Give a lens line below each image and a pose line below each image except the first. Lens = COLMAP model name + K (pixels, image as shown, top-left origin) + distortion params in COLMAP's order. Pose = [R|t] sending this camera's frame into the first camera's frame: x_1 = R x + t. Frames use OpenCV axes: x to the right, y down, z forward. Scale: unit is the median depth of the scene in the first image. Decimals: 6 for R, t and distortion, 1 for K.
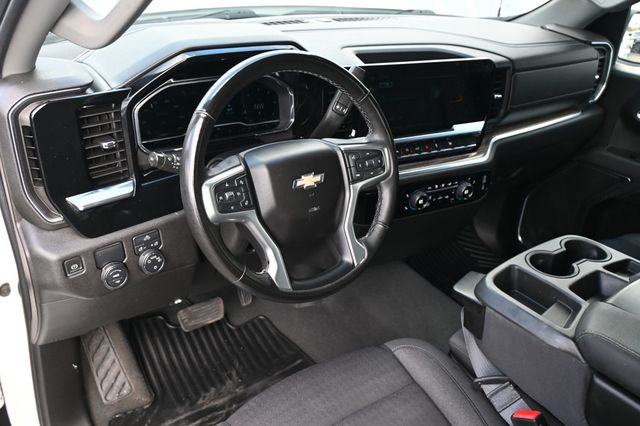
lens RADIAL K [[546.6, 0, 319.5], [0, 546.6, 213.9], [0, 0, 1]] dist [-0.004428, -0.002805]
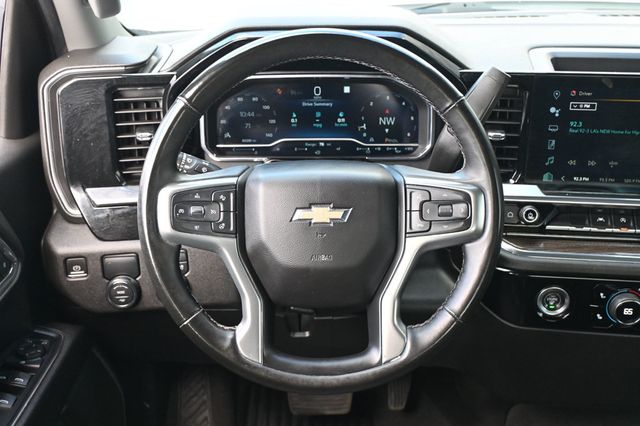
lens RADIAL K [[721.7, 0, 320.5], [0, 721.7, 211.3], [0, 0, 1]] dist [-0.002793, 0.000000]
pose [[0.803571, 0.155186, -0.574622, 0.486752], [-0.224941, 0.972995, -0.051791, -0.018042], [0.551067, 0.170874, 0.816779, 0.259380]]
